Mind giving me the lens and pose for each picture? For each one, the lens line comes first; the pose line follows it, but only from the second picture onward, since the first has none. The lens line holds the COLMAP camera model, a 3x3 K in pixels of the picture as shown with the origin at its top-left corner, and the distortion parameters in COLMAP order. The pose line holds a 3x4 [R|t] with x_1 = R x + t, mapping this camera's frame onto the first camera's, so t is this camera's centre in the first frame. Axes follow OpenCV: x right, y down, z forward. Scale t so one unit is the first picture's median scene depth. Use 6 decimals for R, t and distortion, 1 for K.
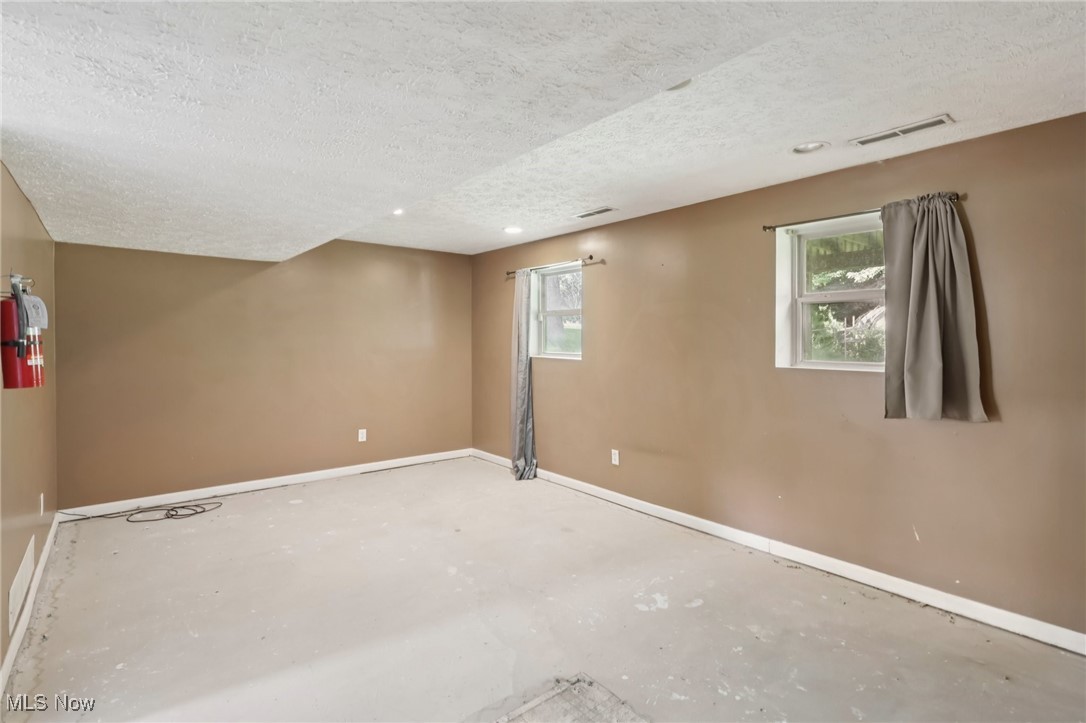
lens RADIAL K [[509.9, 0, 547.0], [0, 509.9, 352.3], [0, 0, 1]] dist [-0.000816, 0.000323]
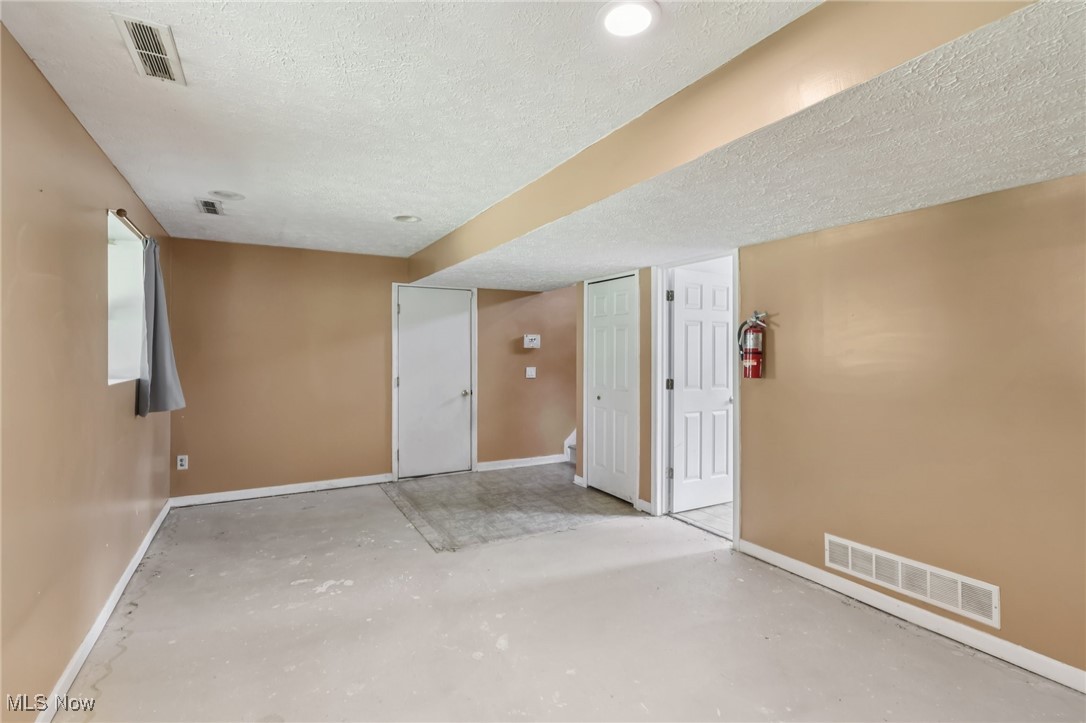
lens RADIAL K [[509.9, 0, 547.0], [0, 509.9, 352.3], [0, 0, 1]] dist [-0.000816, 0.000323]
pose [[-0.984876, -0.003502, 0.173224, -0.454122], [0.001056, 0.999656, 0.026218, -0.051168], [-0.173256, 0.026004, -0.984534, 2.046937]]
